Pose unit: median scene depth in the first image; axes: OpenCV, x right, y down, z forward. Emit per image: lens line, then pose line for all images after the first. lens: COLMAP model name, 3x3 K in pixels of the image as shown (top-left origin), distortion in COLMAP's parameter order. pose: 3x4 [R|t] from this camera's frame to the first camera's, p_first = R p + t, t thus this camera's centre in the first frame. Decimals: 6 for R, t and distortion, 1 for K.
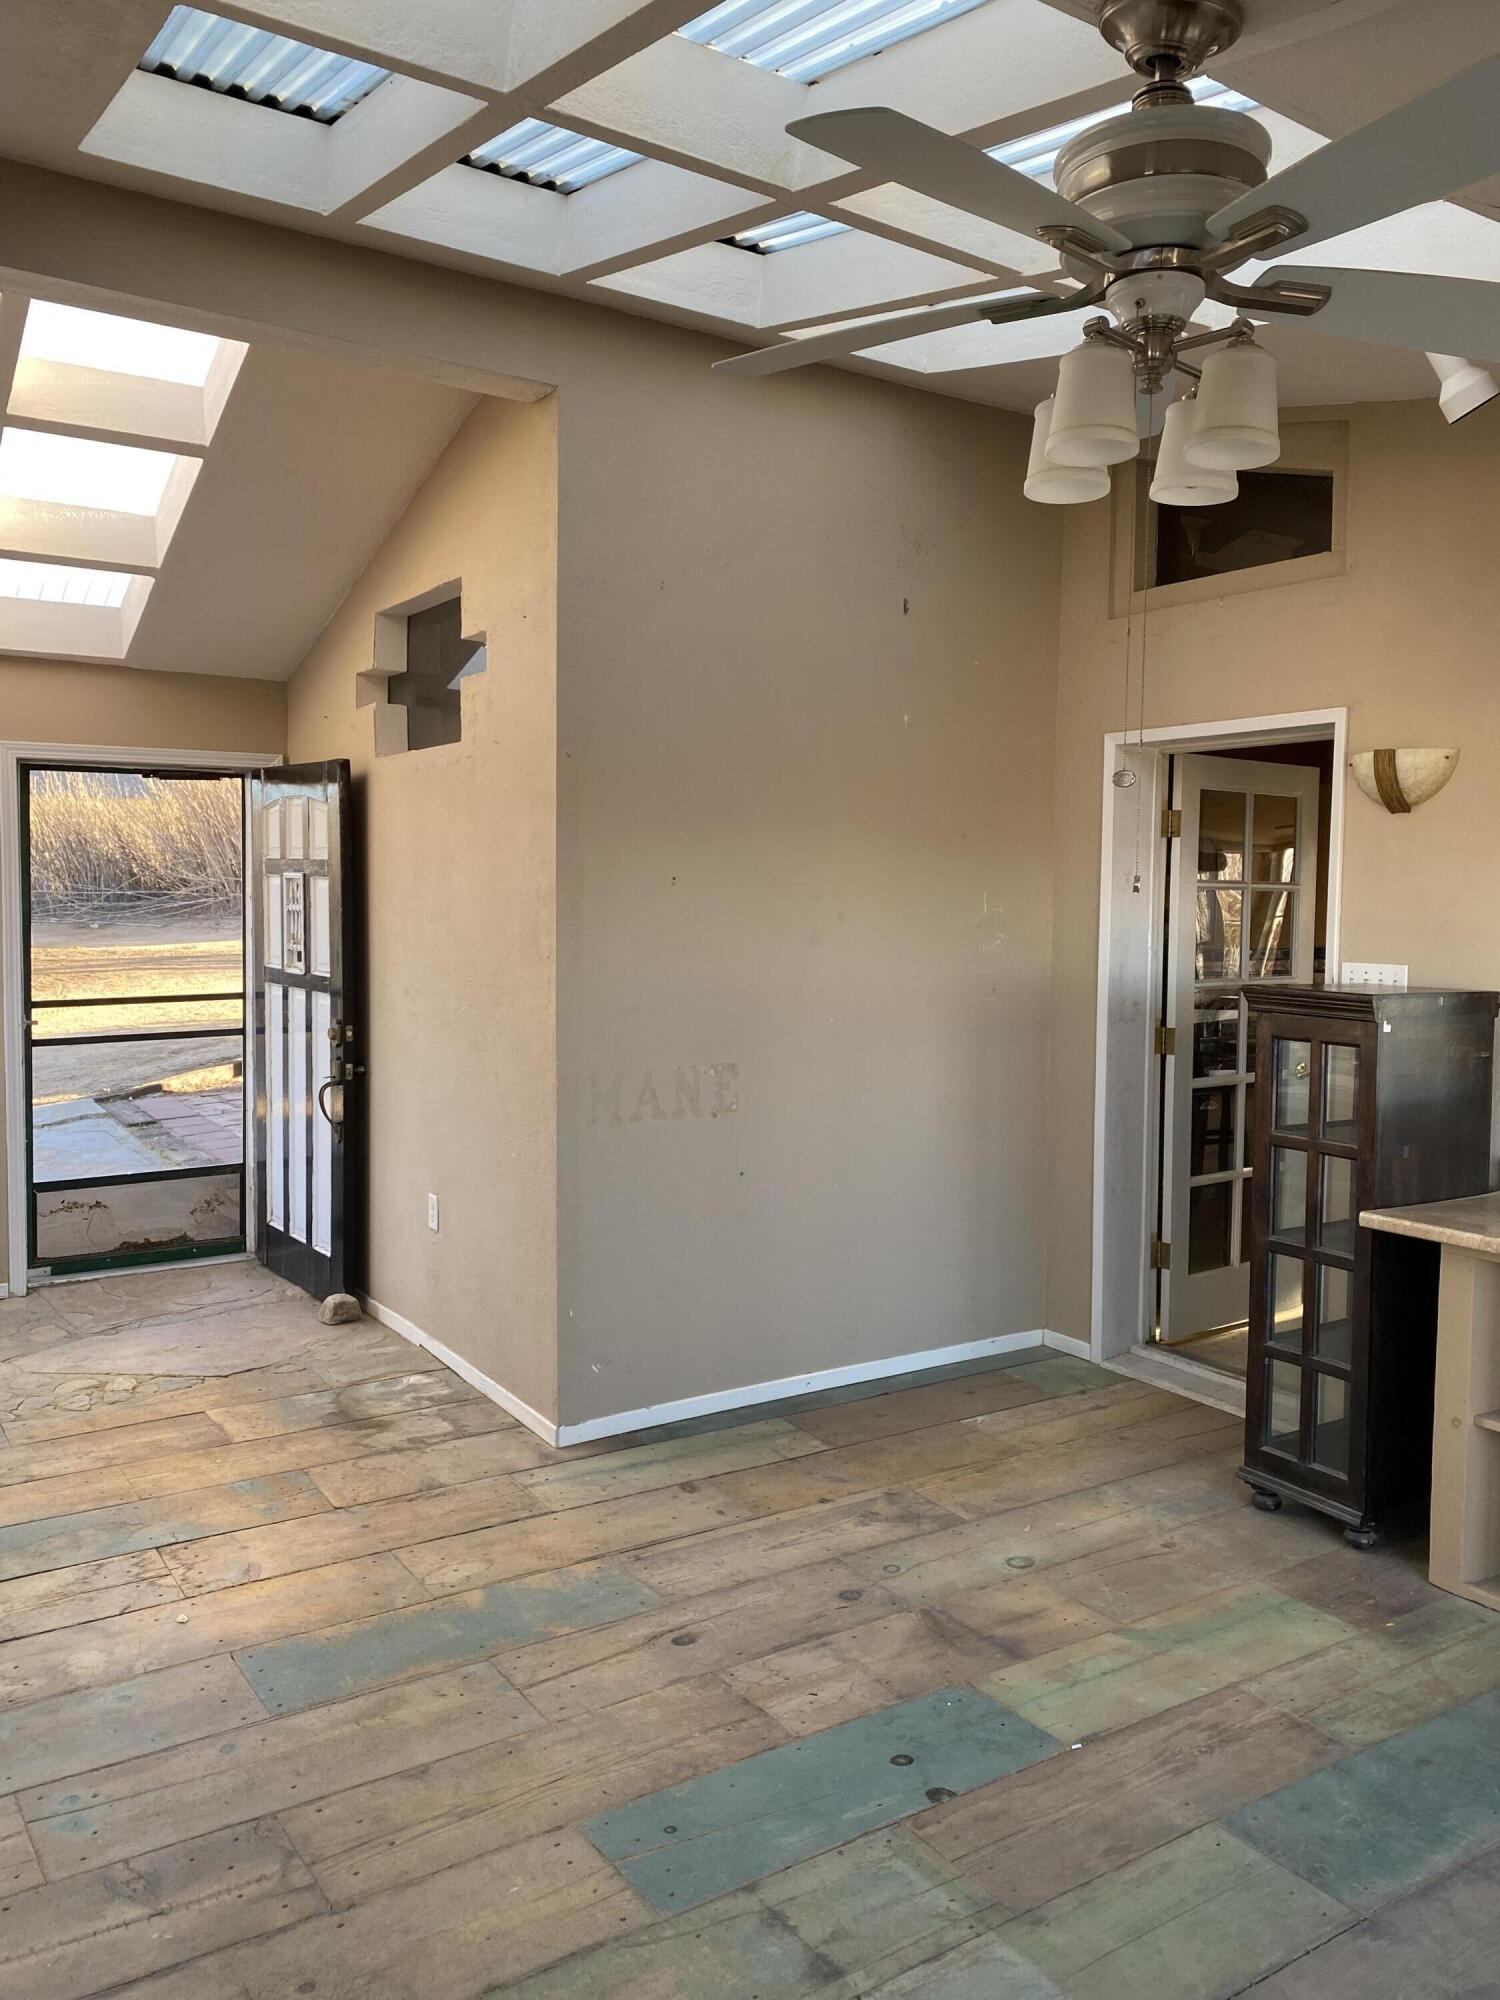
lens RADIAL K [[1524.2, 0, 747.3], [0, 1524.2, 998.5], [0, 0, 1]] dist [0.010952, 0.003667]
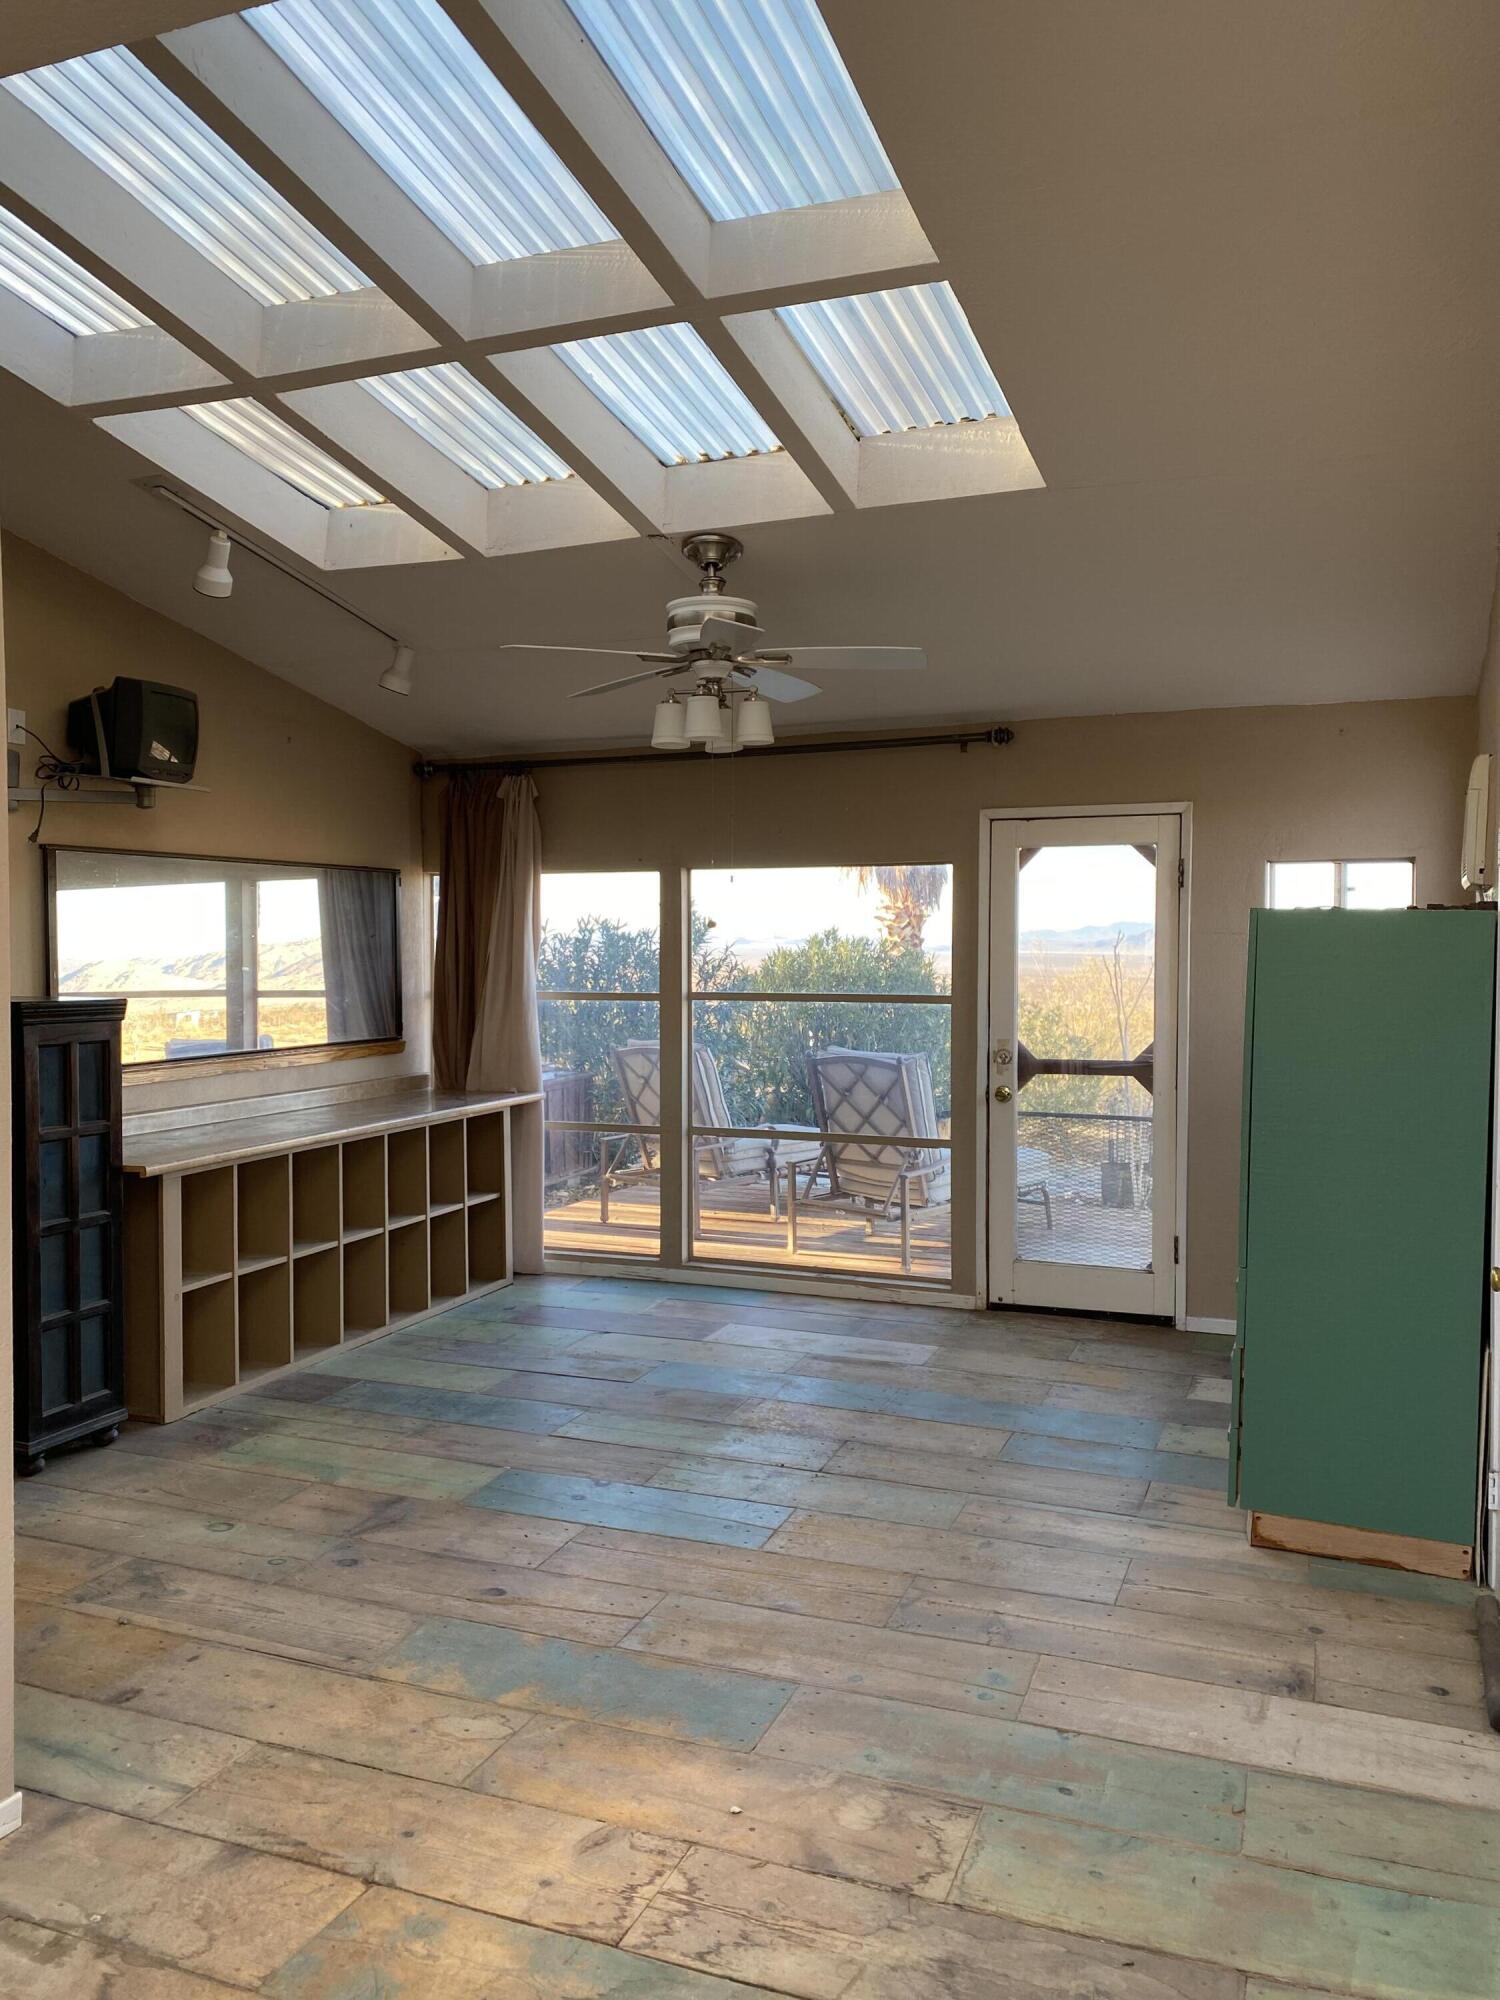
lens RADIAL K [[1524.2, 0, 749.7], [0, 1524.2, 1000.5], [0, 0, 1]] dist [0.010952, 0.003667]
pose [[-0.572878, -0.048377, 0.818212, -0.945685], [0.042471, 0.995164, 0.088576, -0.091838], [-0.818540, 0.085494, -0.568052, 1.313470]]
